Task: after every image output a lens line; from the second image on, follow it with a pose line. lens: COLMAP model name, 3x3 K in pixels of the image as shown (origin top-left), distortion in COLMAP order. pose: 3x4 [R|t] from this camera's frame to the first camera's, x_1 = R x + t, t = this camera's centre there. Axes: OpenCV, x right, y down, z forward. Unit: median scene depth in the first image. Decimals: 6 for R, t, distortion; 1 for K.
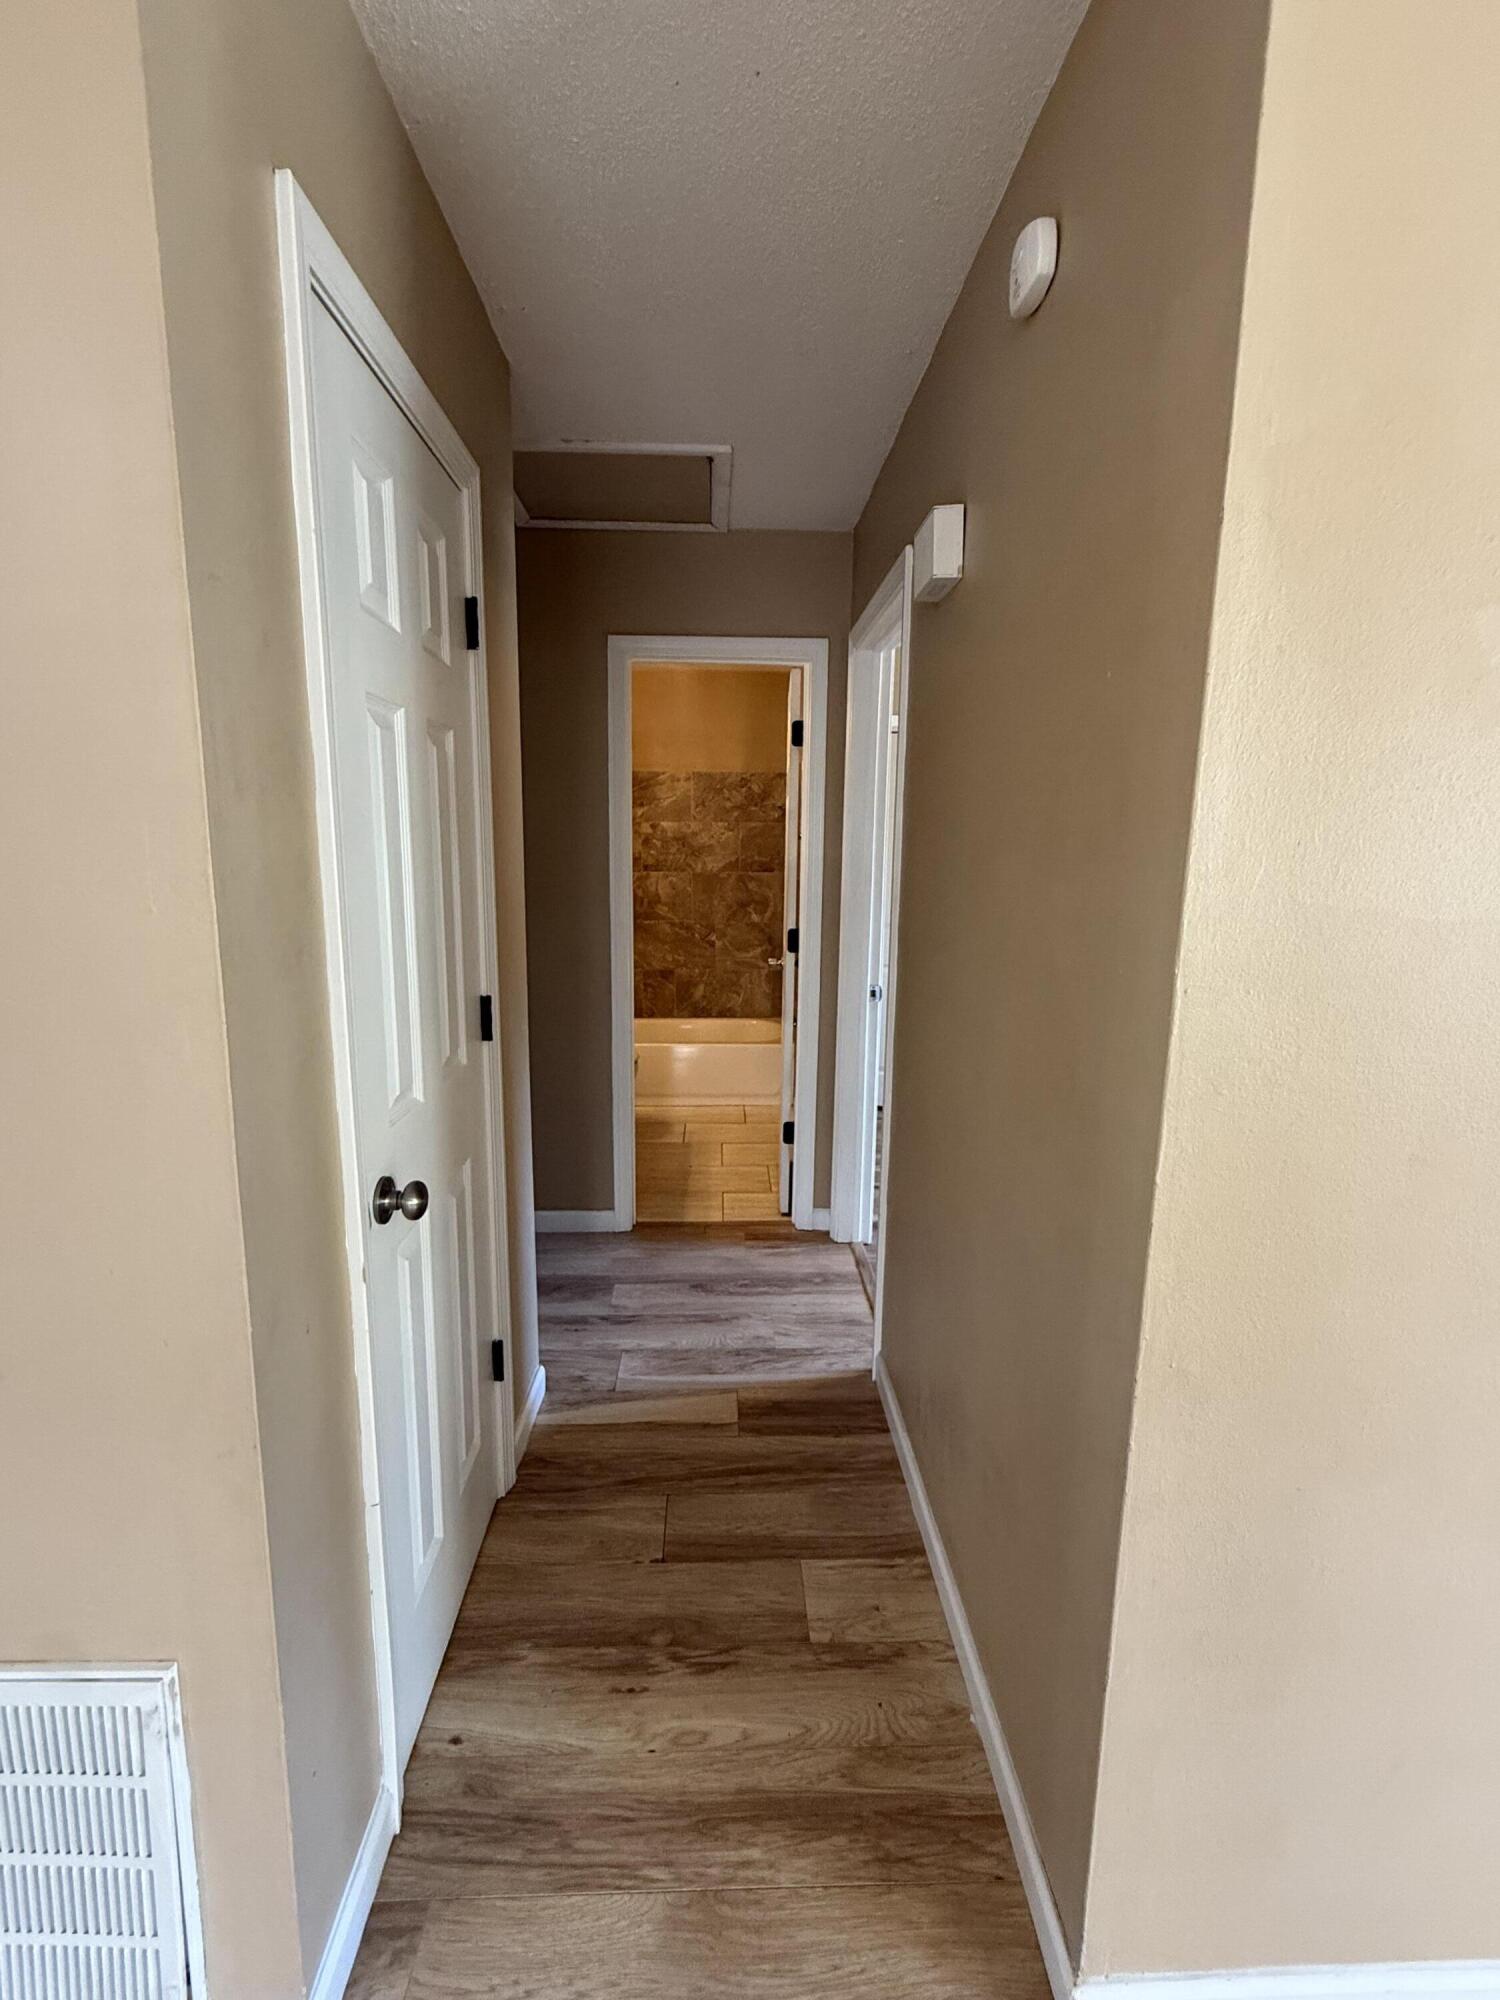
lens RADIAL K [[898.2, 0, 753.3], [0, 898.2, 1000.4], [0, 0, 1]] dist [-0.002348, 0.000024]
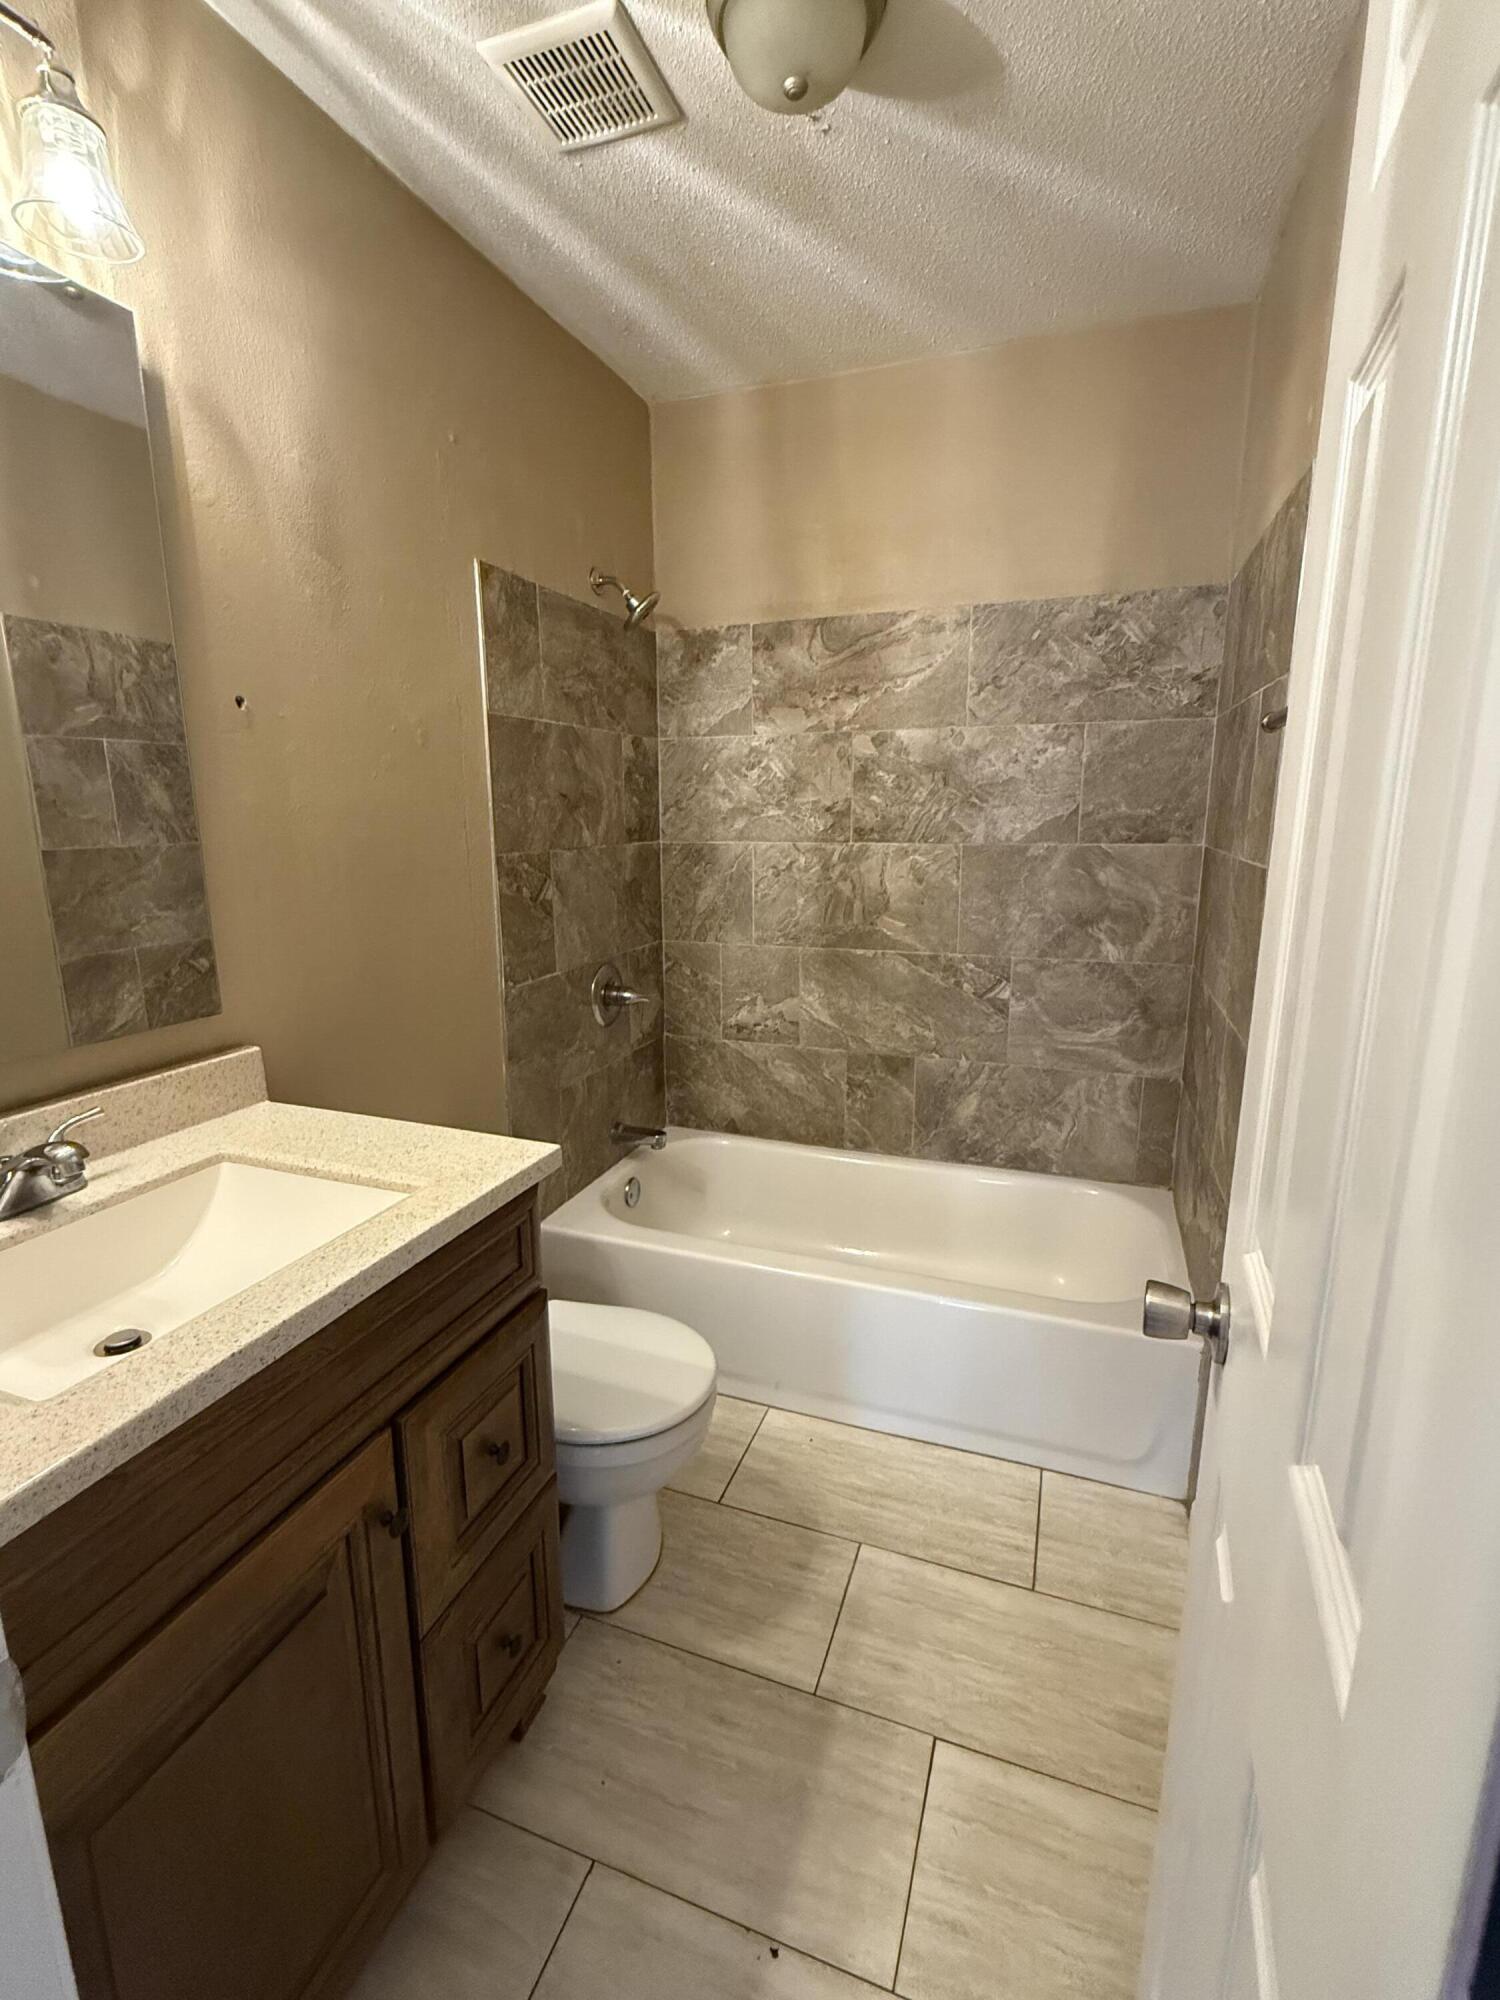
lens RADIAL K [[898.2, 0, 753.3], [0, 898.2, 1000.4], [0, 0, 1]] dist [-0.002348, 0.000024]
pose [[0.928223, 0.061380, -0.366925, 0.002392], [-0.046644, 0.997714, 0.048902, -0.082970], [0.369088, -0.028277, 0.928964, 0.552763]]
